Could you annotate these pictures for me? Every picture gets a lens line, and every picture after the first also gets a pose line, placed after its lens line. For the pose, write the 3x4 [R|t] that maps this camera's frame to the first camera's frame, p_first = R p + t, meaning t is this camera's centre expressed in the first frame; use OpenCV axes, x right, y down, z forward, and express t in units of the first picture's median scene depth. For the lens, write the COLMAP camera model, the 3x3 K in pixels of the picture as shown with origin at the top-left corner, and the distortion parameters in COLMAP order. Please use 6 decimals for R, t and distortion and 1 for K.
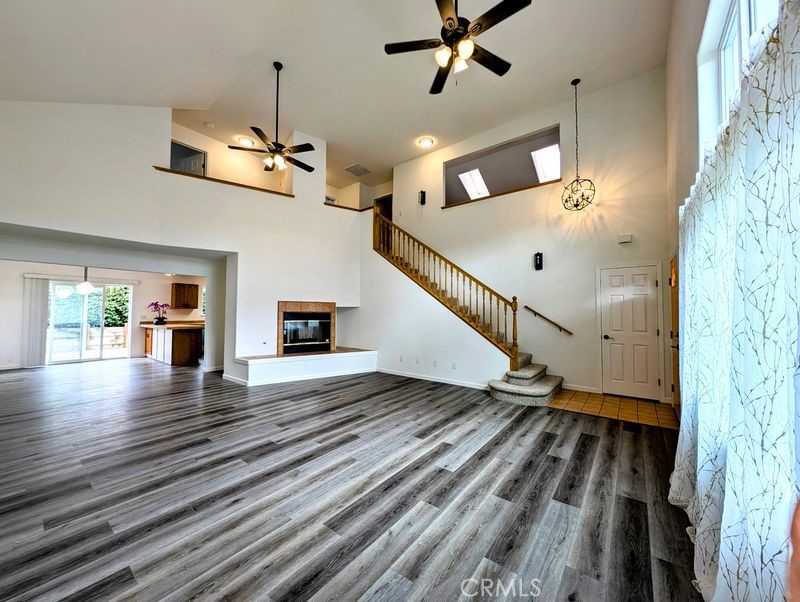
lens RADIAL K [[304.2, 0, 396.8], [0, 304.2, 301.3], [0, 0, 1]] dist [0.021678, -0.000163]
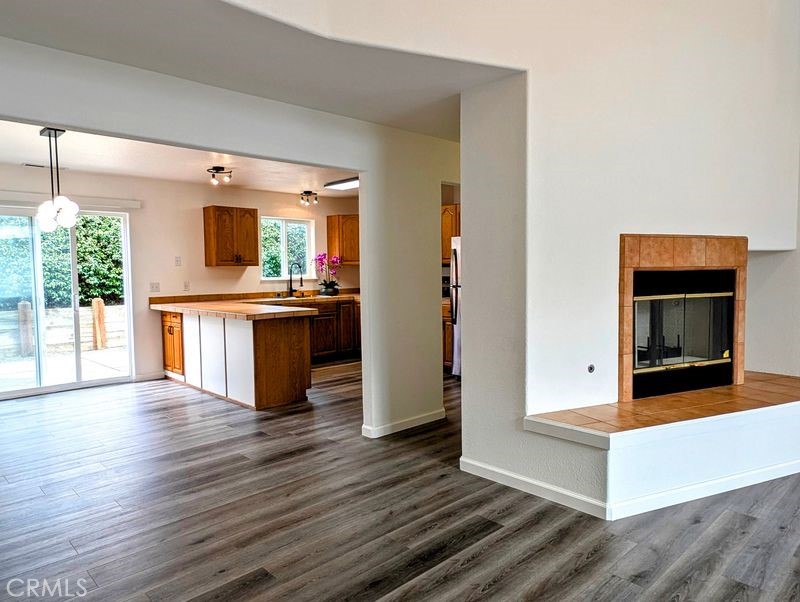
lens RADIAL K [[550.7, 0, 402.3], [0, 550.7, 301.2], [0, 0, 1]] dist [0.024434, -0.003851]
pose [[0.990963, -0.008679, -0.133856, -0.519512], [0.021286, 0.995435, 0.093041, 0.009158], [0.132437, -0.095050, 0.986624, 0.393346]]
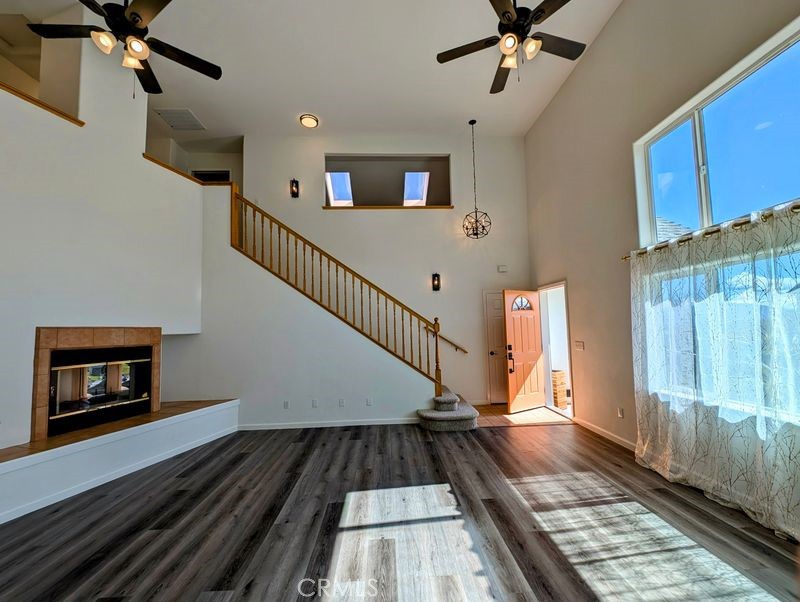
lens RADIAL K [[330.5, 0, 401.5], [0, 330.5, 306.9], [0, 0, 1]] dist [0.008114, -0.001459]
pose [[0.750333, 0.020497, 0.660742, -0.297312], [0.008502, 0.999137, -0.040649, -0.006227], [-0.661005, 0.036118, 0.749511, 0.232760]]
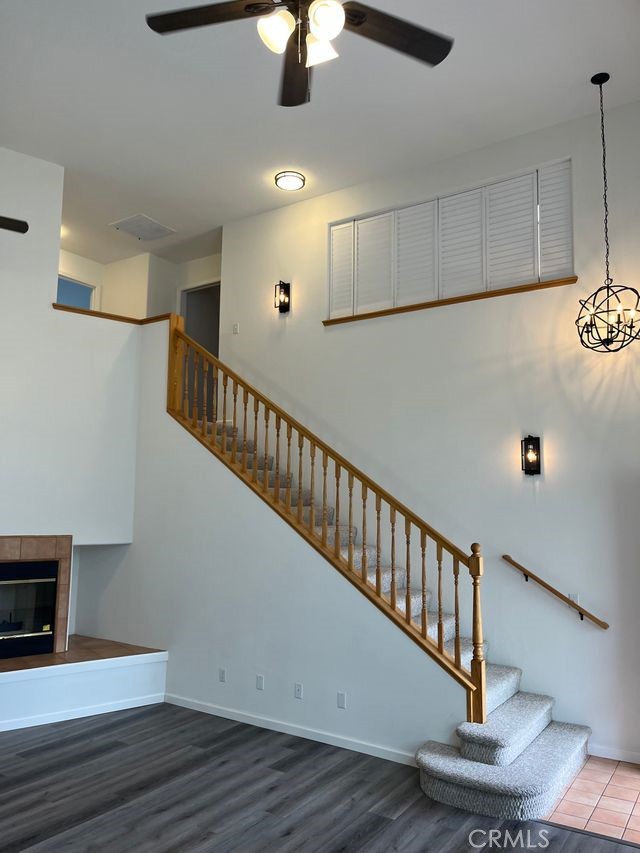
lens RADIAL K [[656.3, 0, 303.6], [0, 656.3, 433.4], [0, 0, 1]] dist [0.047849, -0.046879]
pose [[0.997736, 0.017073, 0.065046, 0.061797], [-0.012118, 0.997047, -0.075830, -0.077158], [-0.066148, 0.074870, 0.994997, 0.057331]]
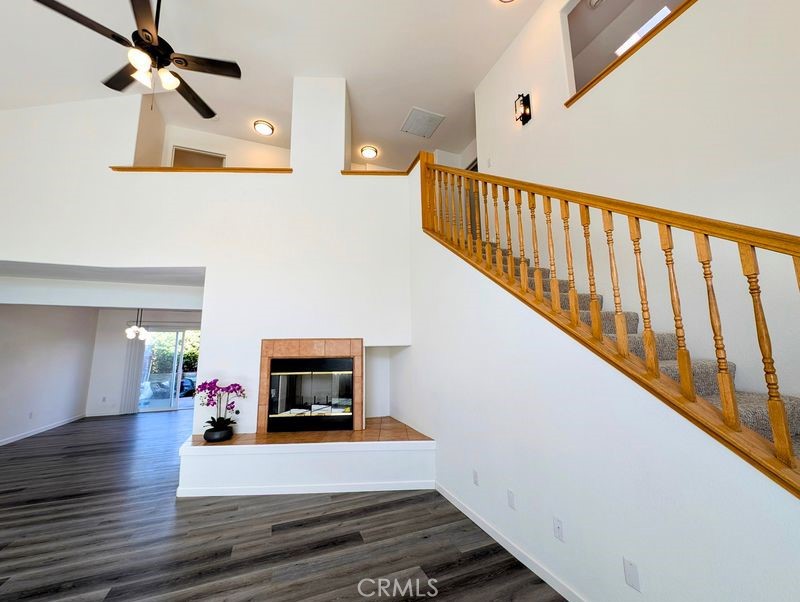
lens RADIAL K [[315.9, 0, 400.8], [0, 315.9, 301.9], [0, 0, 1]] dist [-0.000260, -0.001001]
pose [[0.865399, -0.092283, -0.492512, 0.151244], [0.034045, 0.991452, -0.125948, 0.013273], [0.499925, 0.092228, 0.861144, 0.580371]]
